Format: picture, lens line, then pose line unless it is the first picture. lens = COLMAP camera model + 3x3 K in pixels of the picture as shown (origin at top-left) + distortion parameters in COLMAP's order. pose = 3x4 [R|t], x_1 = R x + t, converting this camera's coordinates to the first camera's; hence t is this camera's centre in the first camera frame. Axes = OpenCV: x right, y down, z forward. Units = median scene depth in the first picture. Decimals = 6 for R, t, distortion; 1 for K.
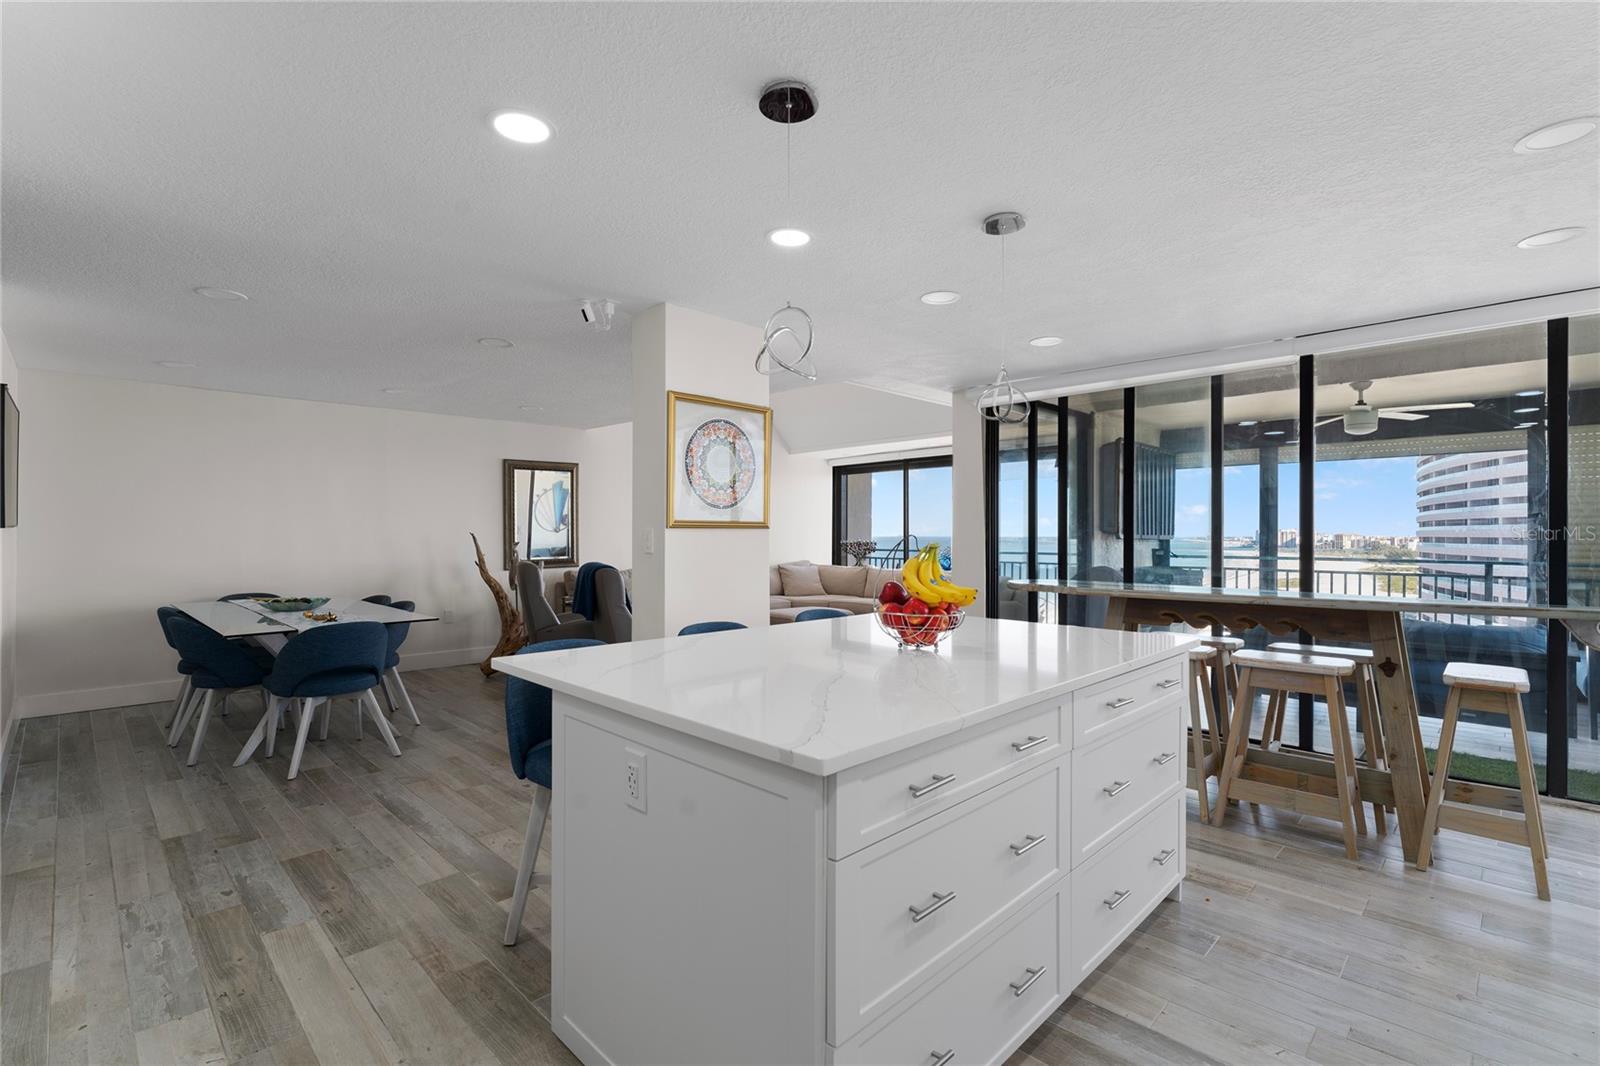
lens RADIAL K [[740.8, 0, 809.2], [0, 740.8, 529.1], [0, 0, 1]] dist [0.000172, -0.000930]
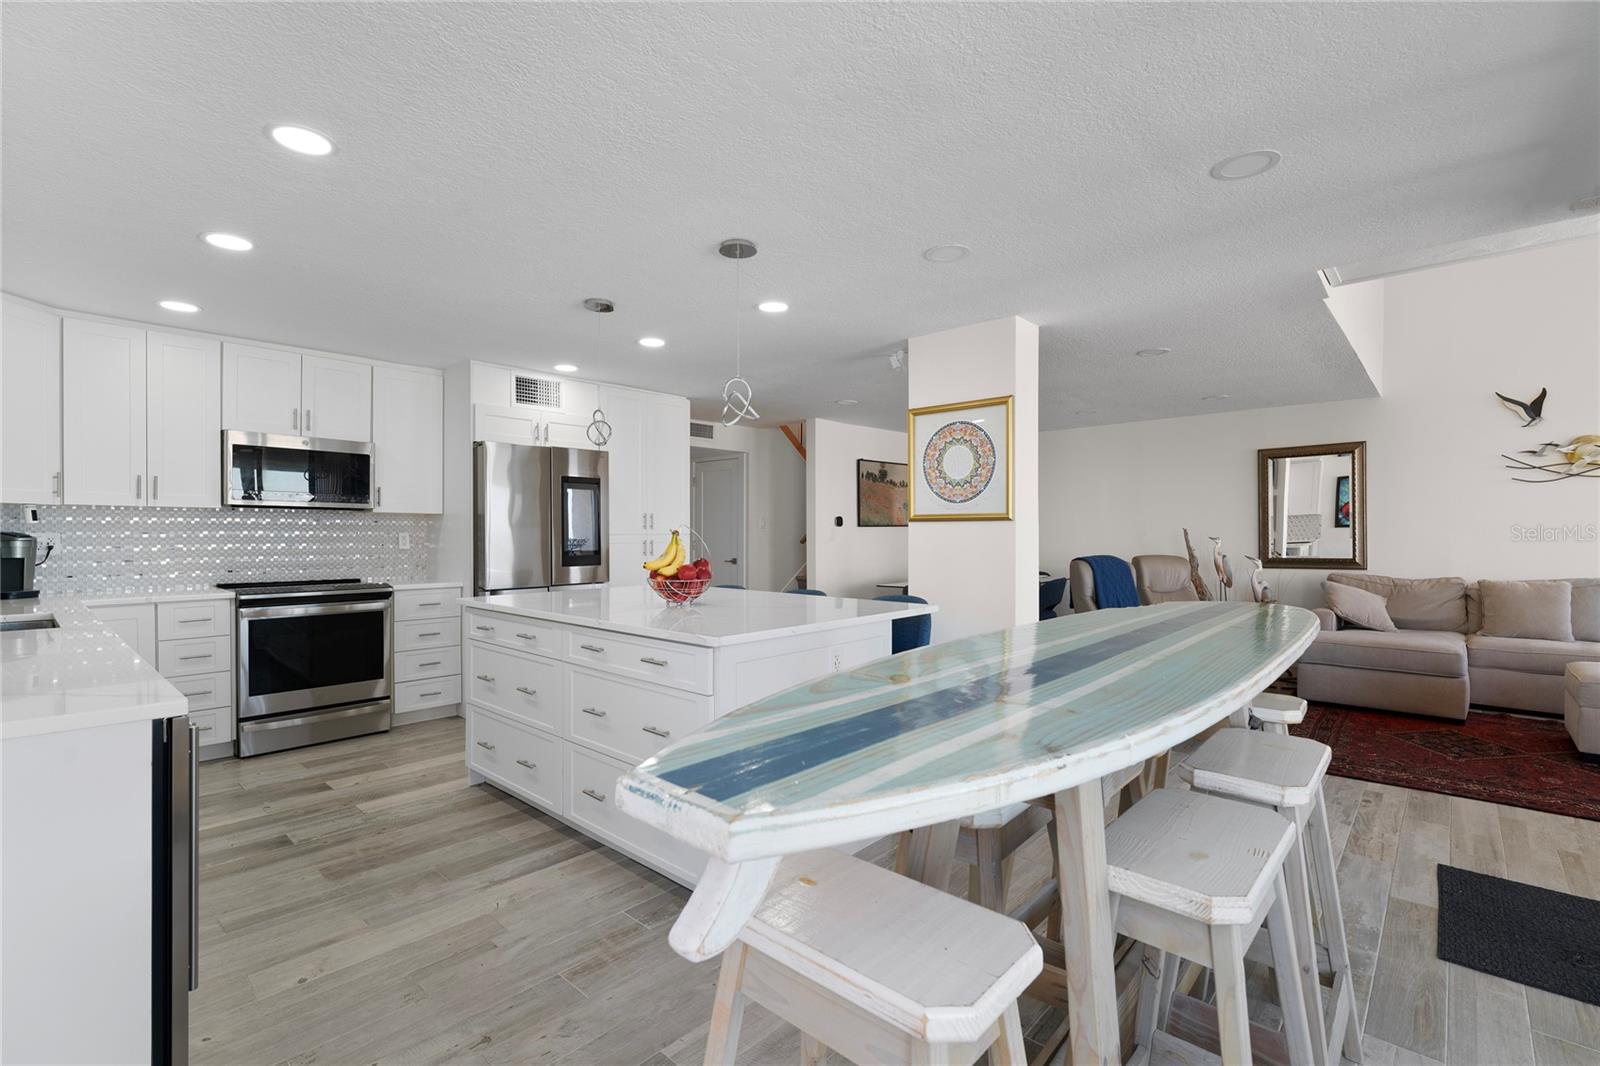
lens RADIAL K [[740.8, 0, 793.8], [0, 740.8, 535.9], [0, 0, 1]] dist [0.000172, -0.000930]
pose [[0.008510, 0.002525, -0.999961, 0.693035], [0.004767, 0.999985, 0.002566, 0.011979], [0.999952, -0.004788, 0.008498, 0.534259]]
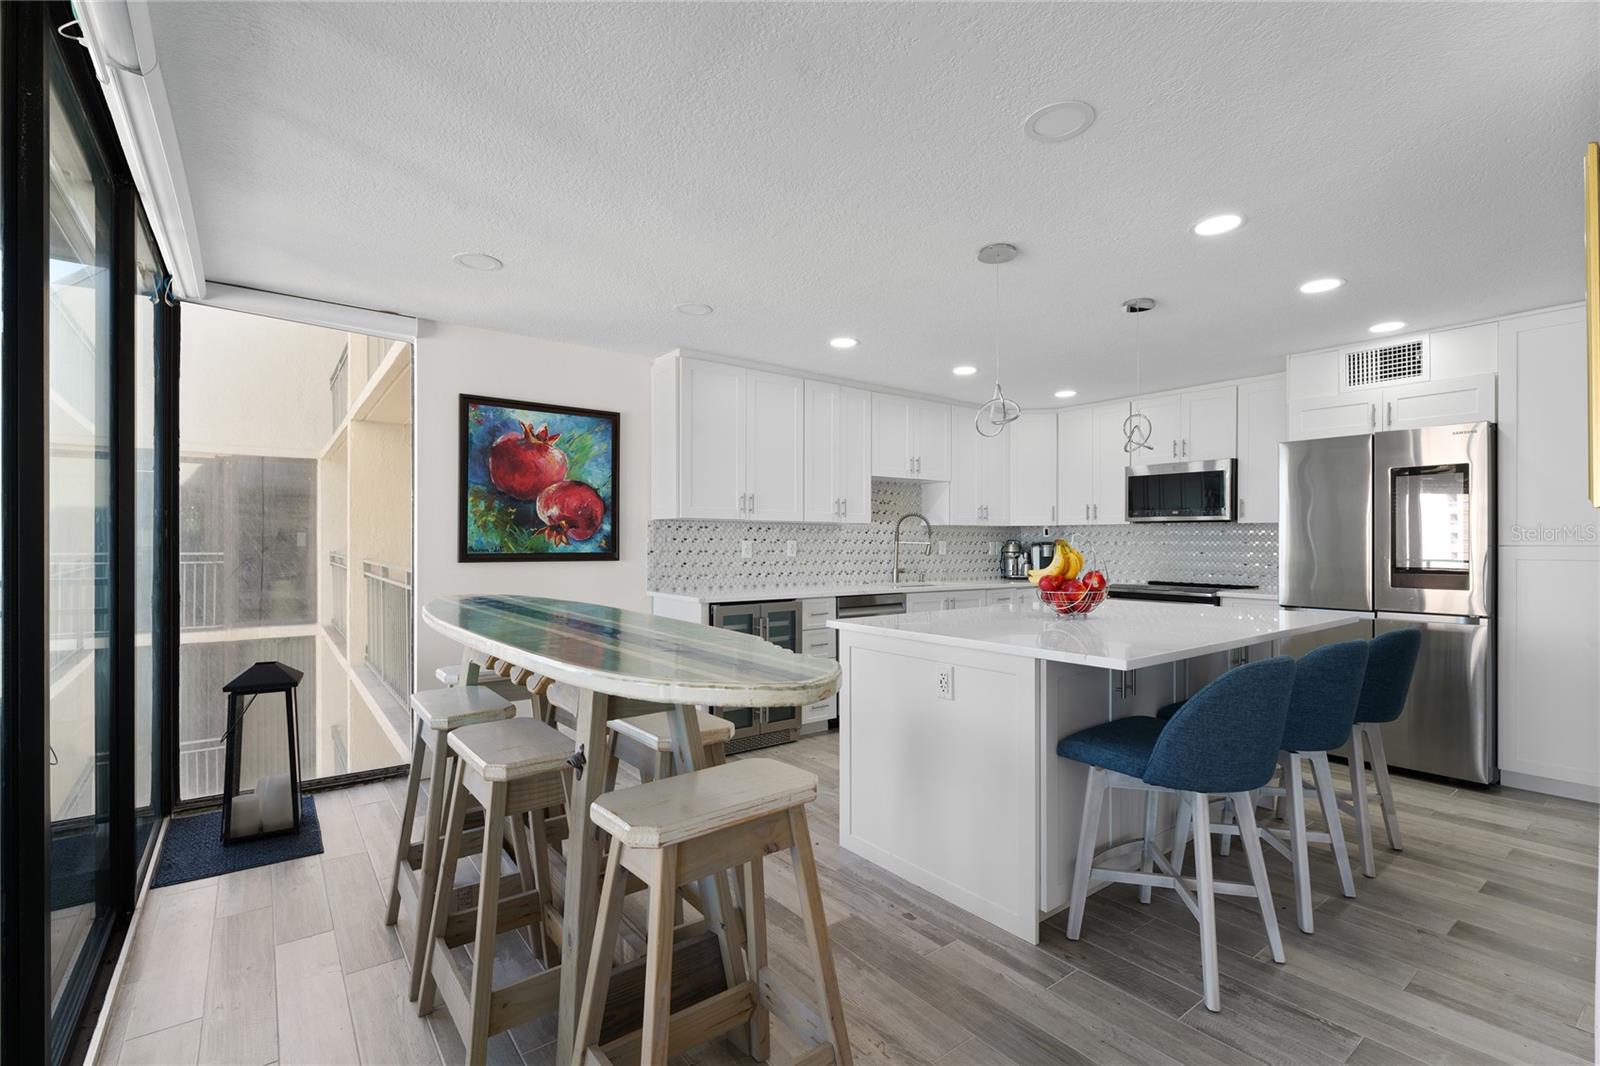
lens RADIAL K [[740.8, 0, 798.1], [0, 740.8, 541.0], [0, 0, 1]] dist [0.000172, -0.000930]
pose [[-0.989915, -0.000337, 0.141665, 0.201328], [-0.001945, 0.999935, -0.011215, 0.018941], [-0.141652, -0.011377, -0.989851, 1.078248]]
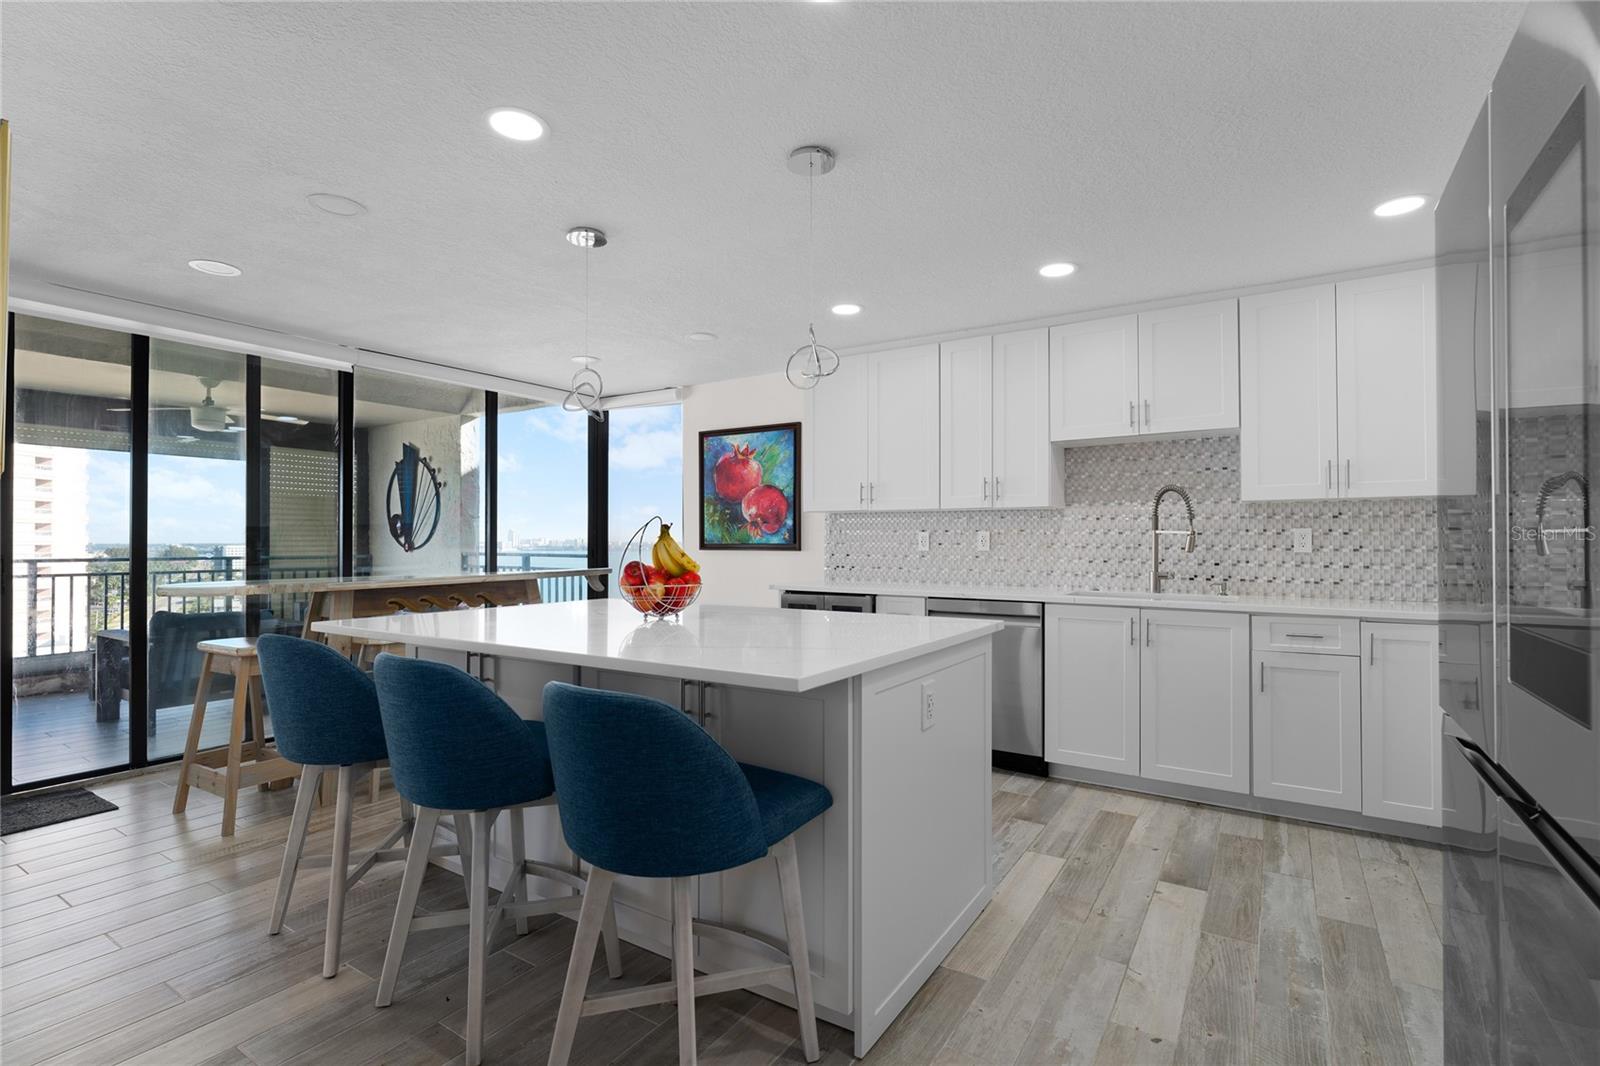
lens RADIAL K [[740.8, 0, 803.8], [0, 740.8, 535.2], [0, 0, 1]] dist [0.000172, -0.000930]
pose [[-0.204604, 0.004530, 0.978834, -0.439566], [-0.003769, 0.999978, -0.005416, 0.017151], [-0.978838, -0.004798, -0.204583, 0.450557]]
